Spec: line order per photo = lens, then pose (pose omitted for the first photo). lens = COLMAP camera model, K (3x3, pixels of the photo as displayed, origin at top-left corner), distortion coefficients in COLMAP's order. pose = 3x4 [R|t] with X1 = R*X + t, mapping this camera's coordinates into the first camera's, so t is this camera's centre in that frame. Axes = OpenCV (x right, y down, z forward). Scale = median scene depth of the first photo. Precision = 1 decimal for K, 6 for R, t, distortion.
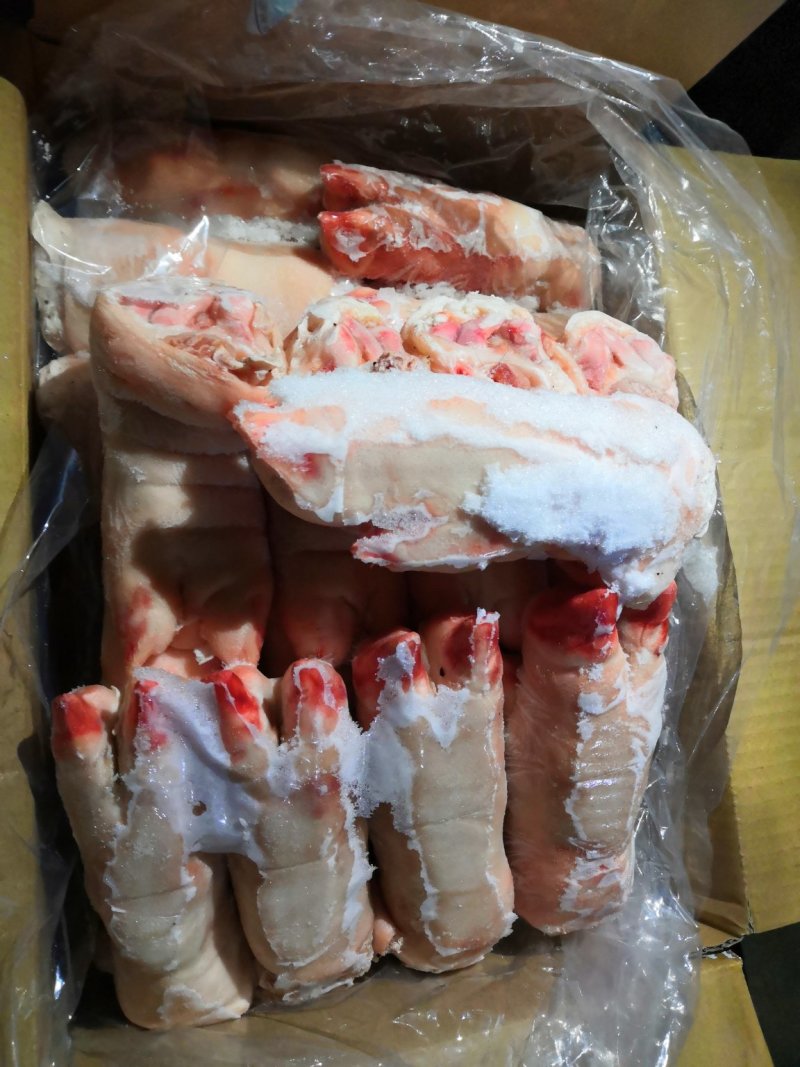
lens RADIAL K [[663.4, 0, 398.8], [0, 663.4, 480.5], [0, 0, 1]] dist [-0.000752, -0.003408]
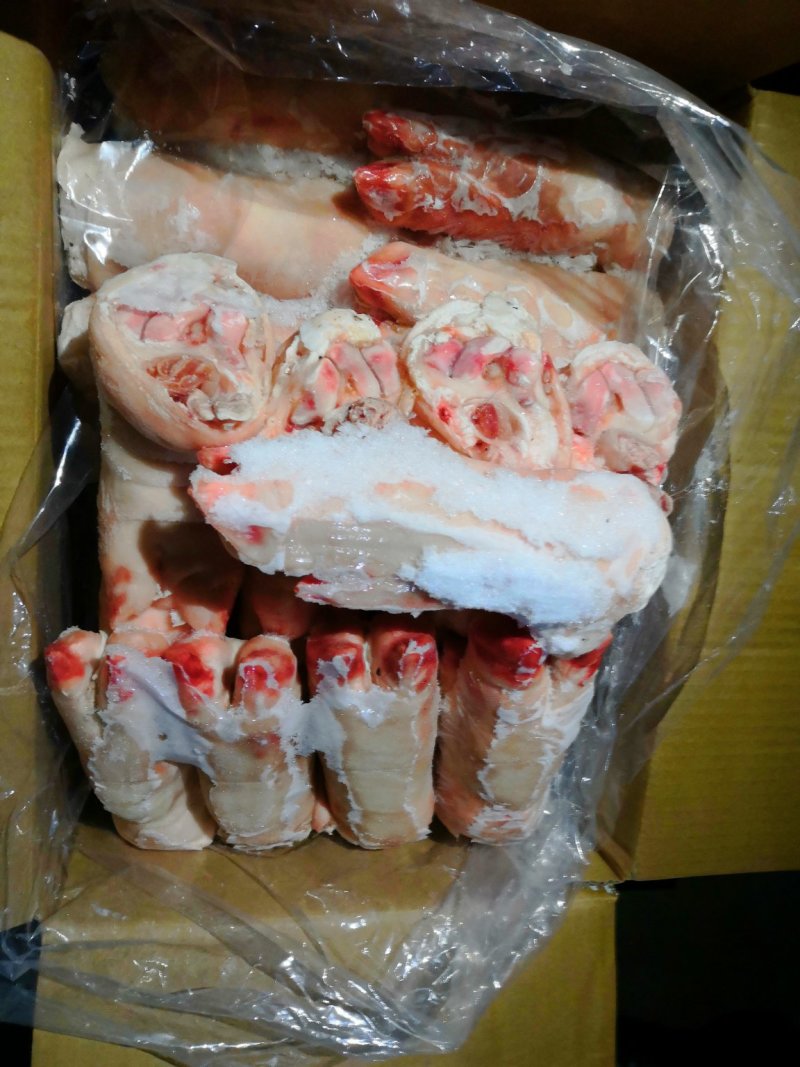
lens RADIAL K [[663.4, 0, 398.8], [0, 663.4, 480.5], [0, 0, 1]] dist [-0.000752, -0.003408]
pose [[0.980054, 0.182233, -0.079280, 0.131474], [-0.155504, 0.951613, 0.265048, -0.332185], [0.123744, -0.247433, 0.960970, -0.005417]]
